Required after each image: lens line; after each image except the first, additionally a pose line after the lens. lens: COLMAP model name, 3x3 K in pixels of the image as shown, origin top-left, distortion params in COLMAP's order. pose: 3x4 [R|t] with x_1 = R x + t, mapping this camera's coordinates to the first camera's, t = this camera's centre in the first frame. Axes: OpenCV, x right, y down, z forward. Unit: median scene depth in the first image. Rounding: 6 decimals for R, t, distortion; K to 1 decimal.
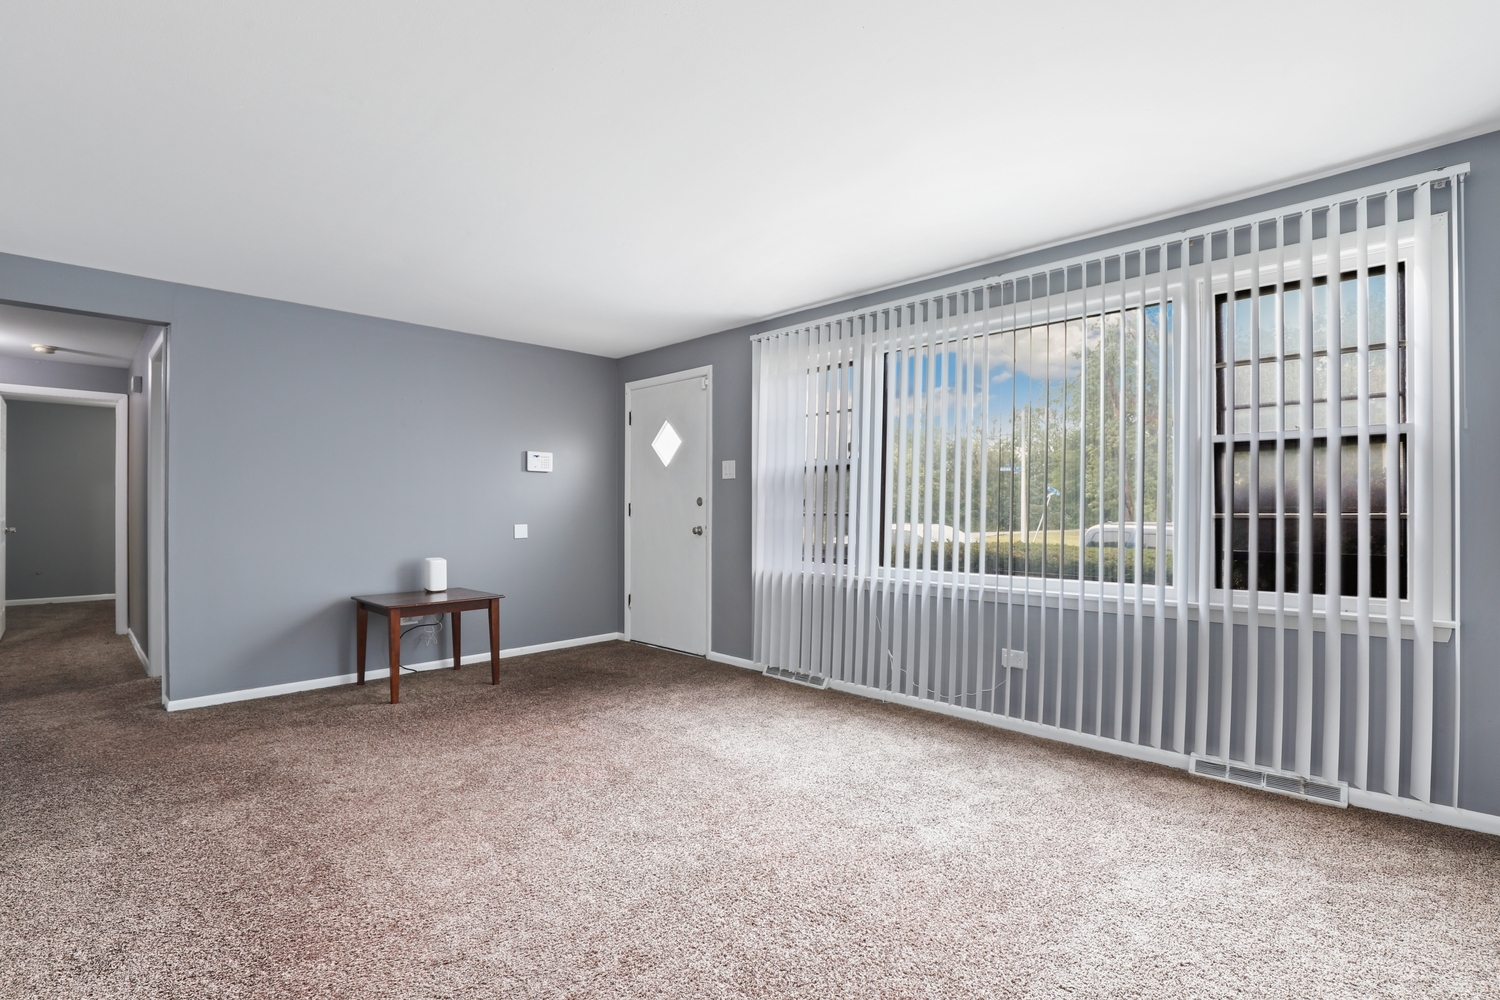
lens RADIAL K [[707.9, 0, 779.7], [0, 707.9, 508.8], [0, 0, 1]] dist [-0.011779, -0.000226]
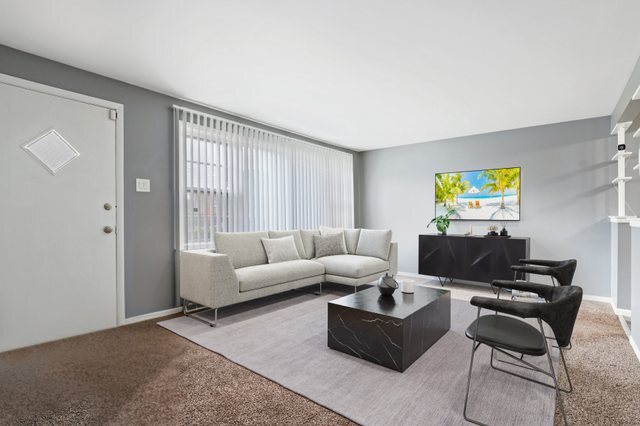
lens RADIAL K [[302.0, 0, 332.7], [0, 302.0, 216.7], [0, 0, 1]] dist [-0.011779, -0.000226]
pose [[-0.112824, -0.008694, 0.993577, -0.702347], [-0.002363, 0.999961, 0.008481, 0.002030], [-0.993612, -0.001391, -0.112840, 0.668508]]
